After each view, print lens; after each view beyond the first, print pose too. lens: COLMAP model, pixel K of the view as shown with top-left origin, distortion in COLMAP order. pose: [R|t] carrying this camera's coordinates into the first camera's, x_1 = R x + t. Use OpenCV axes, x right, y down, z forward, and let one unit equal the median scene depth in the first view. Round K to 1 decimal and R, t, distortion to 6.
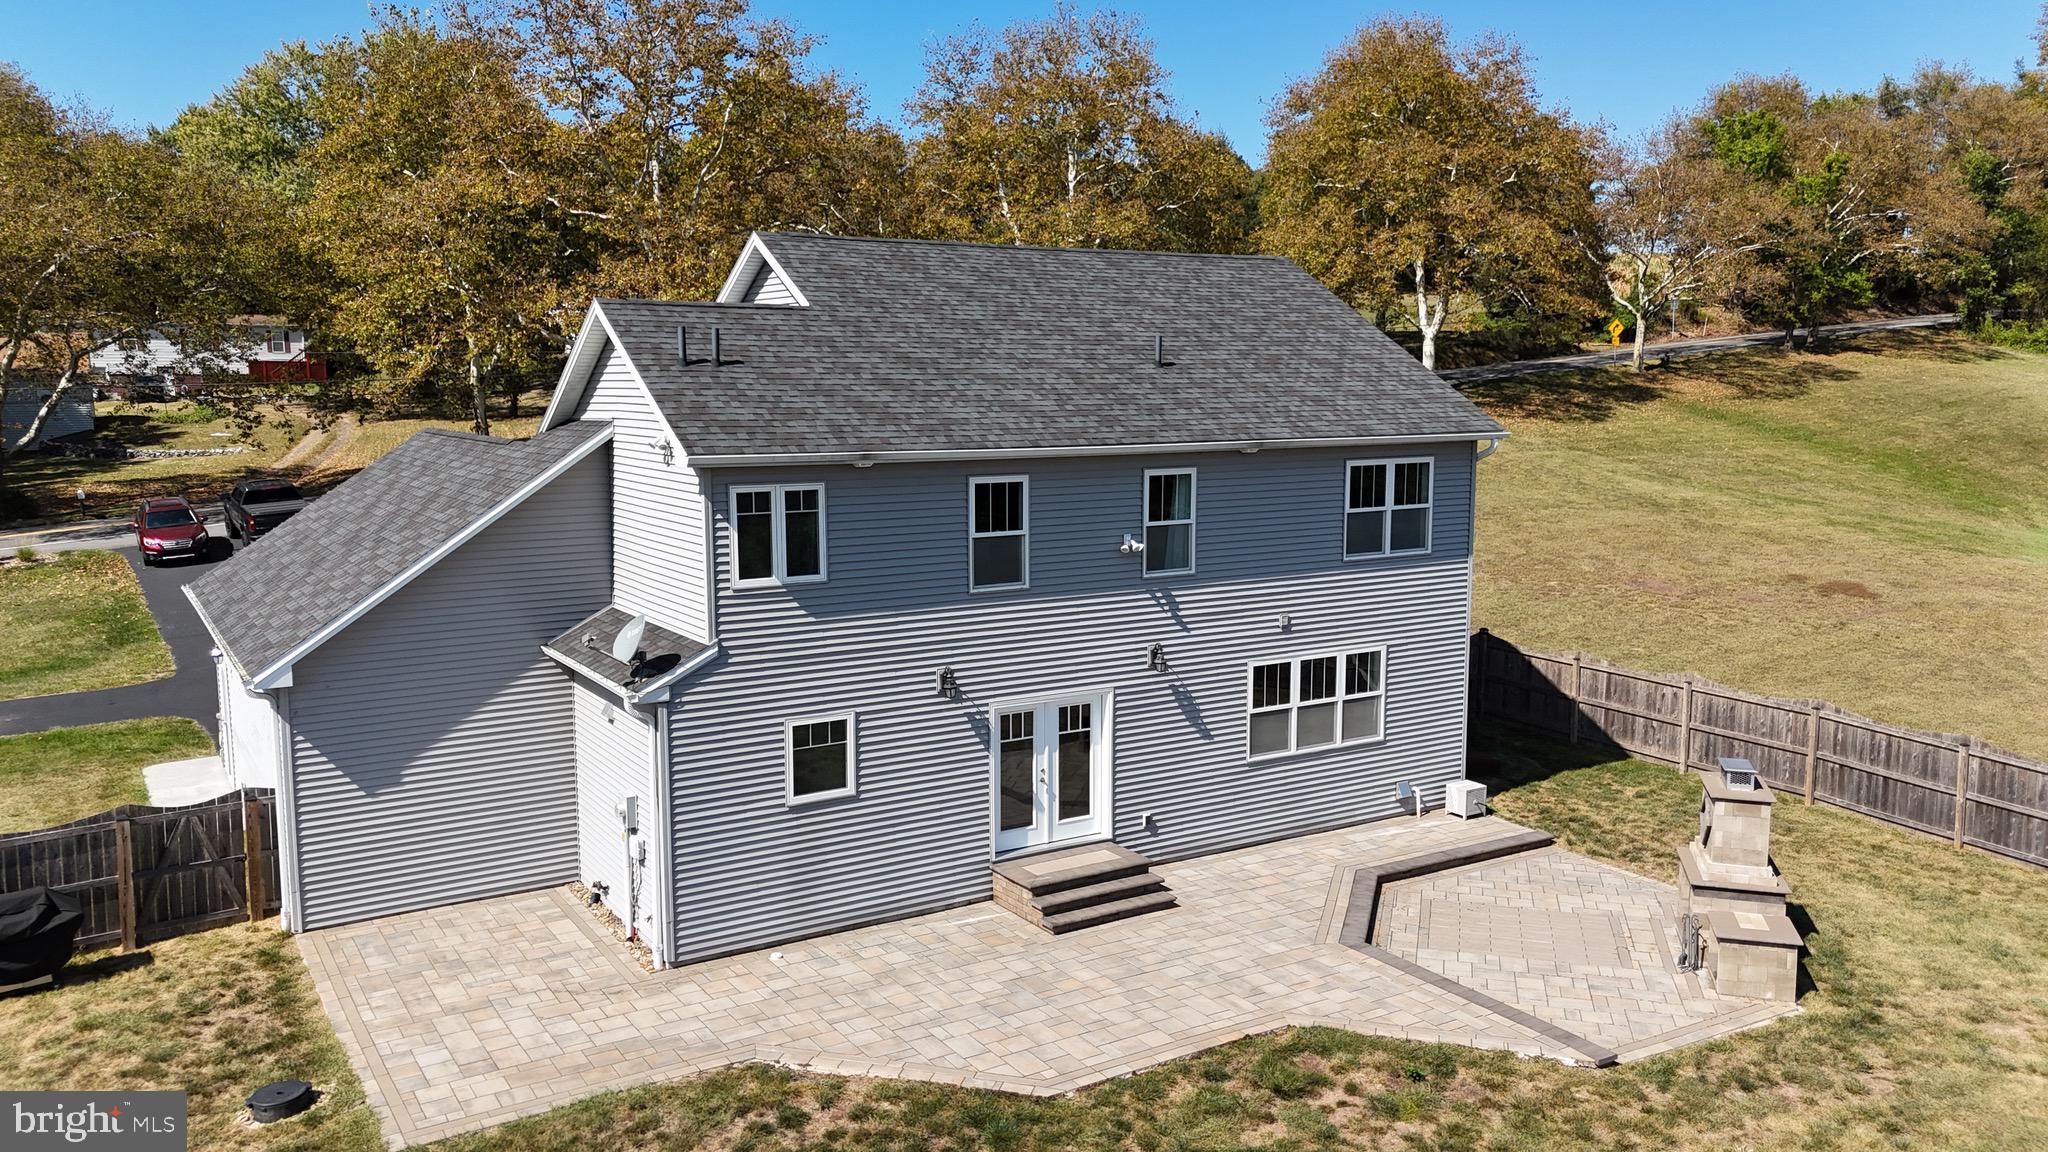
lens RADIAL K [[1510.1, 0, 1028.1], [0, 1510.1, 580.1], [0, 0, 1]] dist [0.034897, -0.037966]
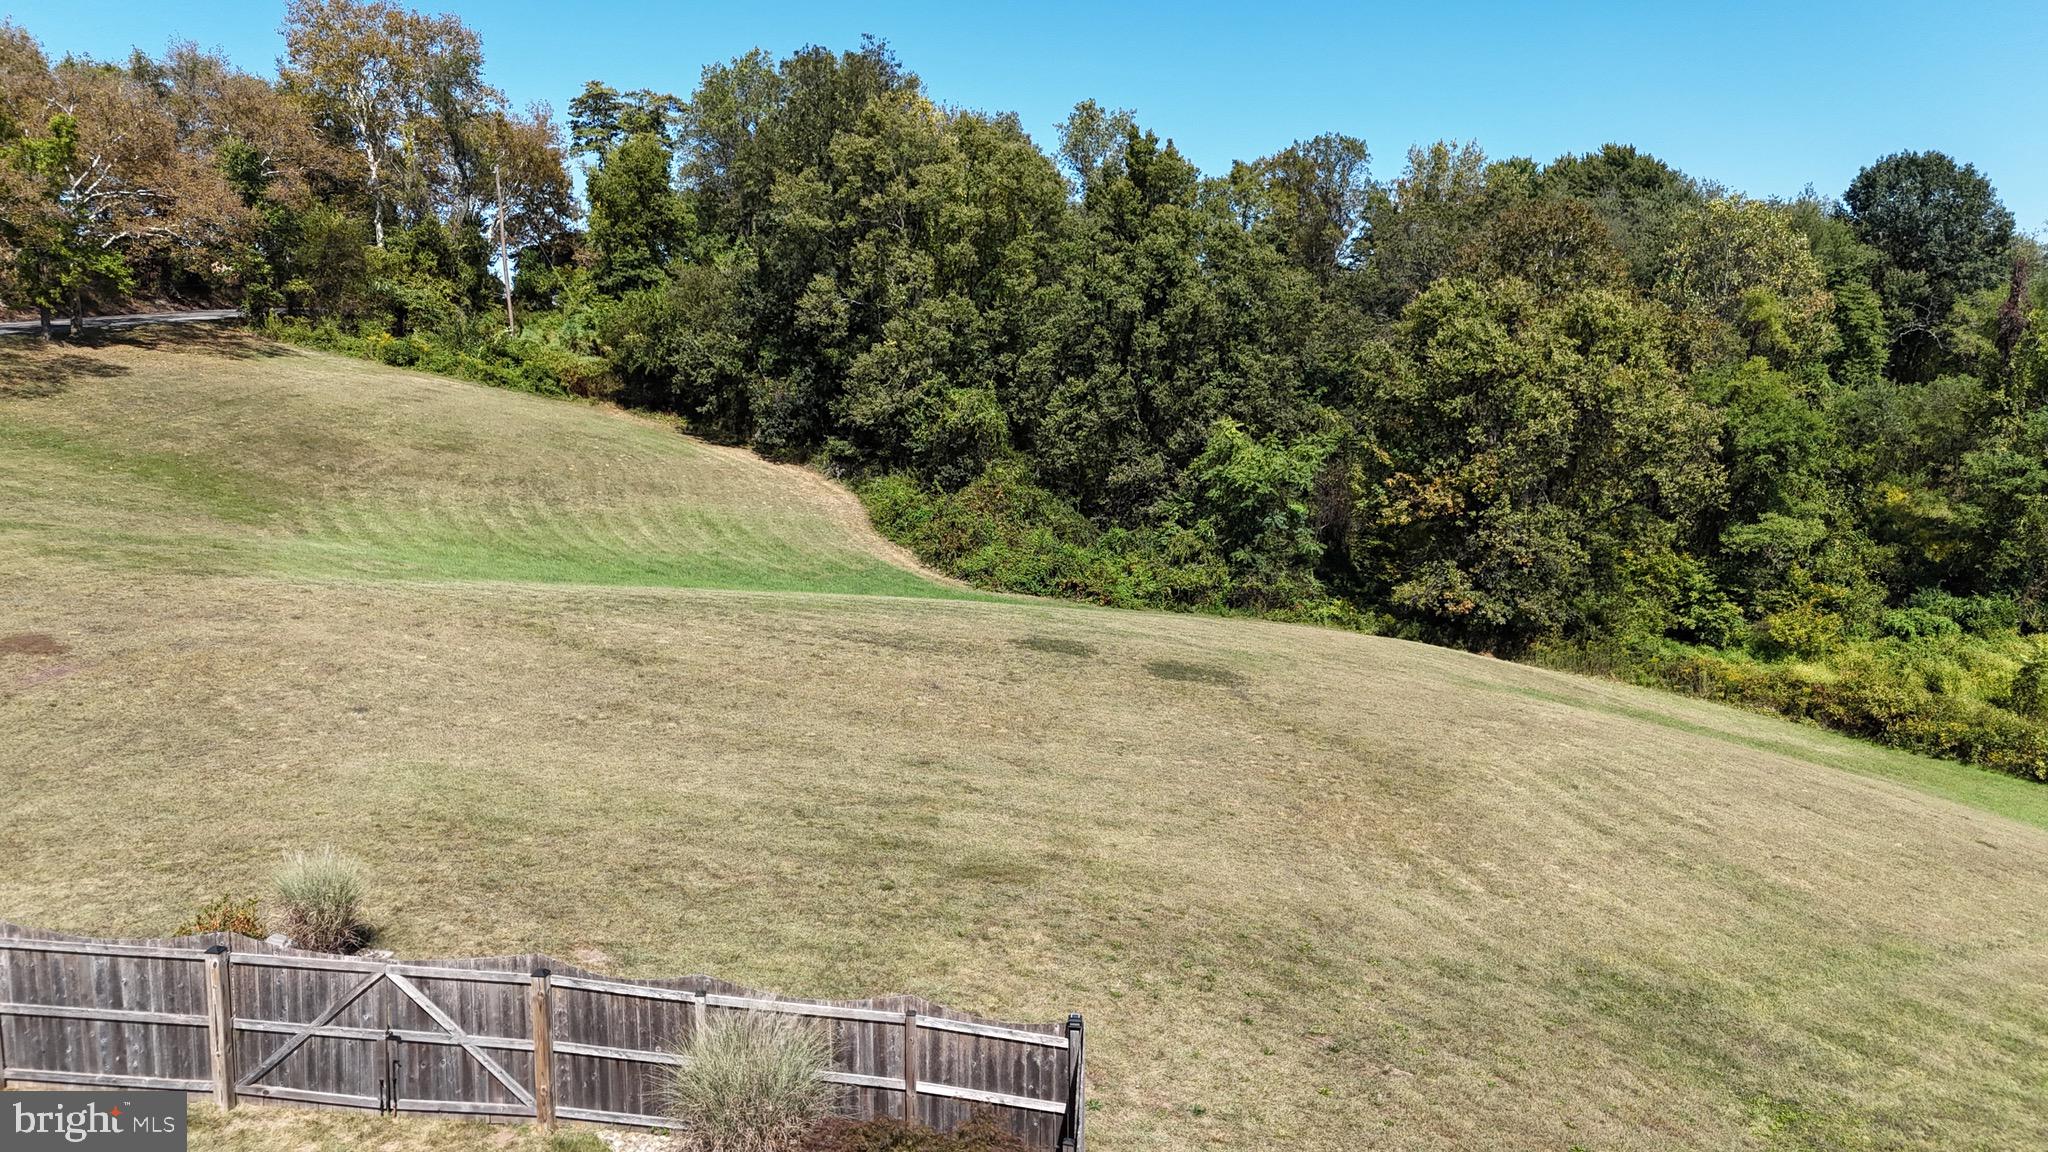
lens RADIAL K [[1510.1, 0, 1023.7], [0, 1510.1, 571.9], [0, 0, 1]] dist [0.034897, -0.037966]
pose [[0.558545, -0.101781, 0.823206, 0.093812], [0.104509, 0.993170, 0.051886, -0.009093], [-0.822864, 0.057052, 0.565367, 0.070021]]
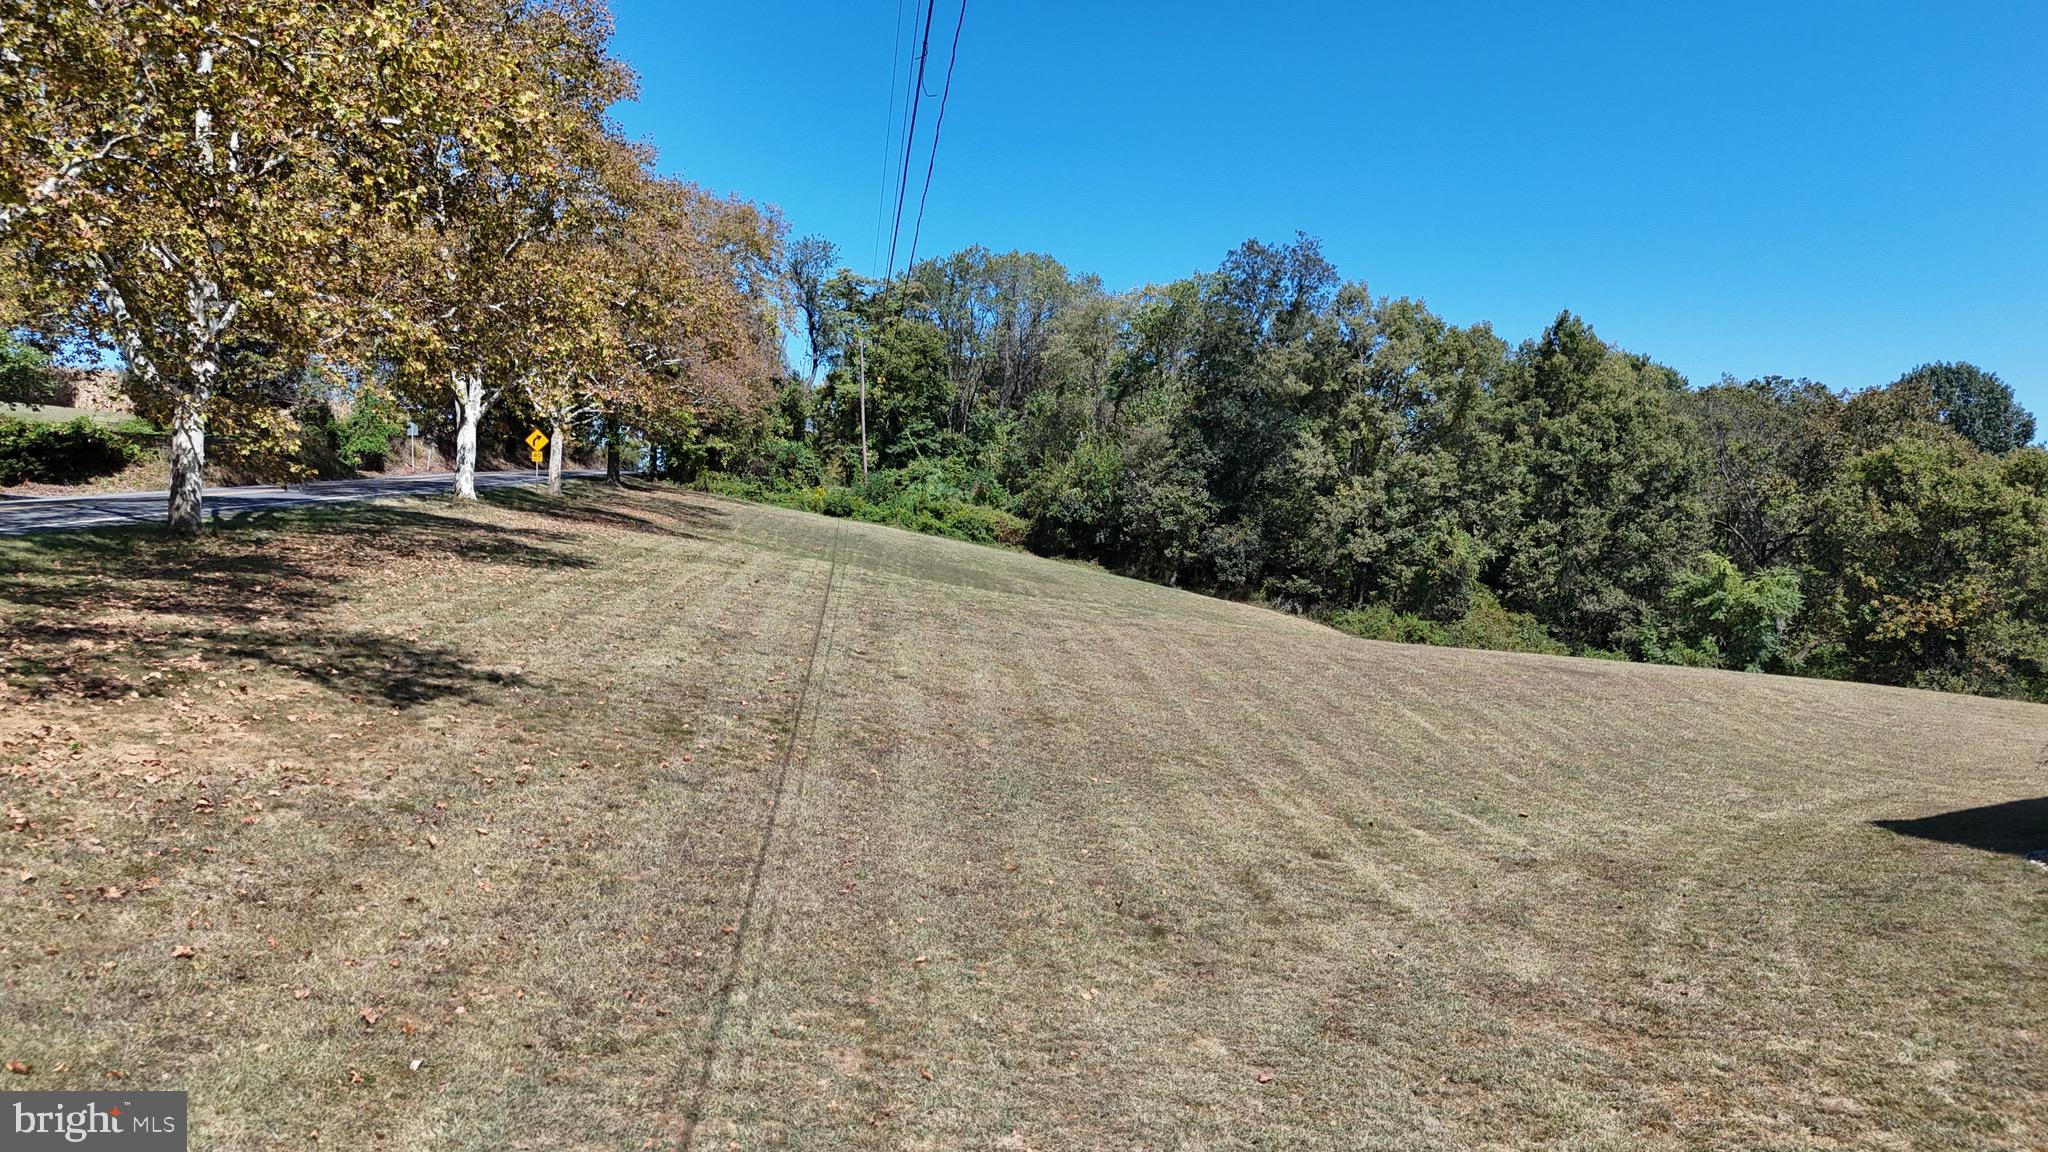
lens RADIAL K [[1510.1, 0, 1026.6], [0, 1510.1, 576.0], [0, 0, 1]] dist [0.034897, -0.037966]
pose [[0.429312, 0.008858, 0.903113, -0.248263], [0.111964, 0.991716, -0.062951, -0.011129], [-0.896189, 0.128142, 0.424764, 0.445449]]
